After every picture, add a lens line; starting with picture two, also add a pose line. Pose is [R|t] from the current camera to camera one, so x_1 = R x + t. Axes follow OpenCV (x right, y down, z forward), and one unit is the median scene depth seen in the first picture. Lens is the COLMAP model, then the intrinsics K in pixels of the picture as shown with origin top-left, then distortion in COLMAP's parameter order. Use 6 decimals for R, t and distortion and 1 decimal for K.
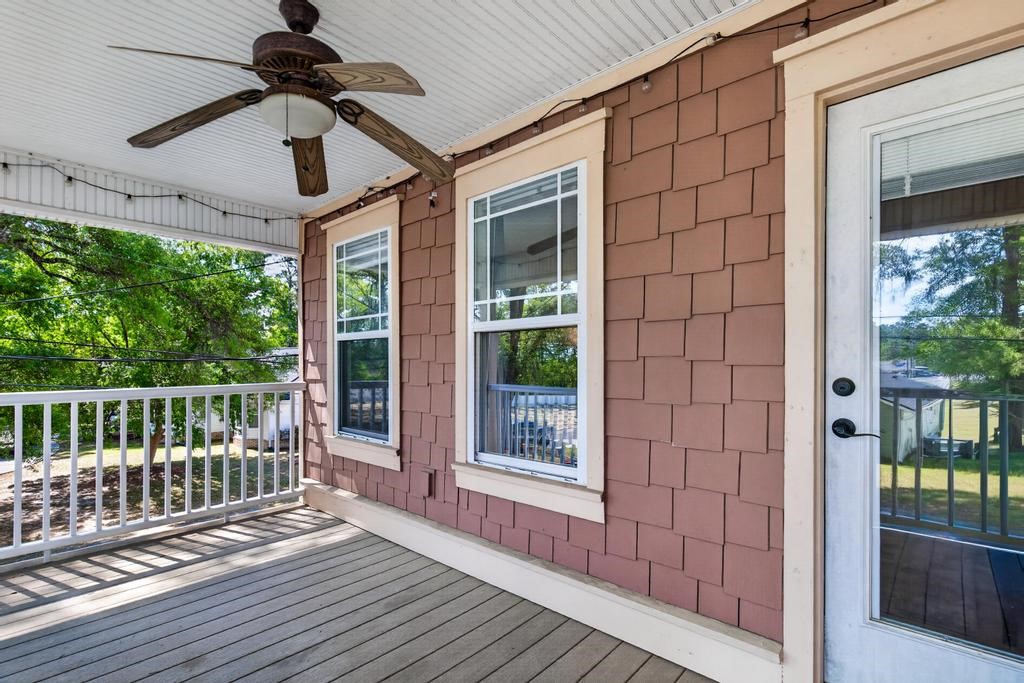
lens RADIAL K [[483.5, 0, 481.7], [0, 483.5, 370.9], [0, 0, 1]] dist [-0.000250, -0.000216]
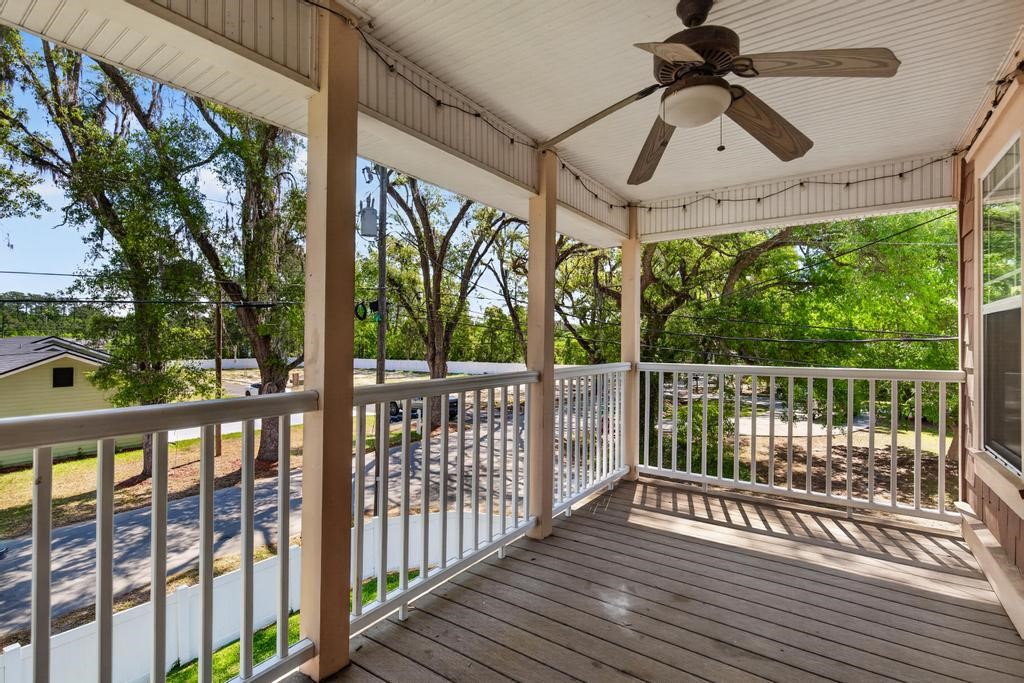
lens RADIAL K [[473.2, 0, 512.0], [0, 473.2, 341.5], [0, 0, 1]] dist [-0.000846, -0.000015]
pose [[0.157584, 0.003235, -0.987500, 0.279769], [-0.023702, 0.999719, -0.000508, -0.007486], [0.987221, 0.023486, 0.157616, 0.234413]]
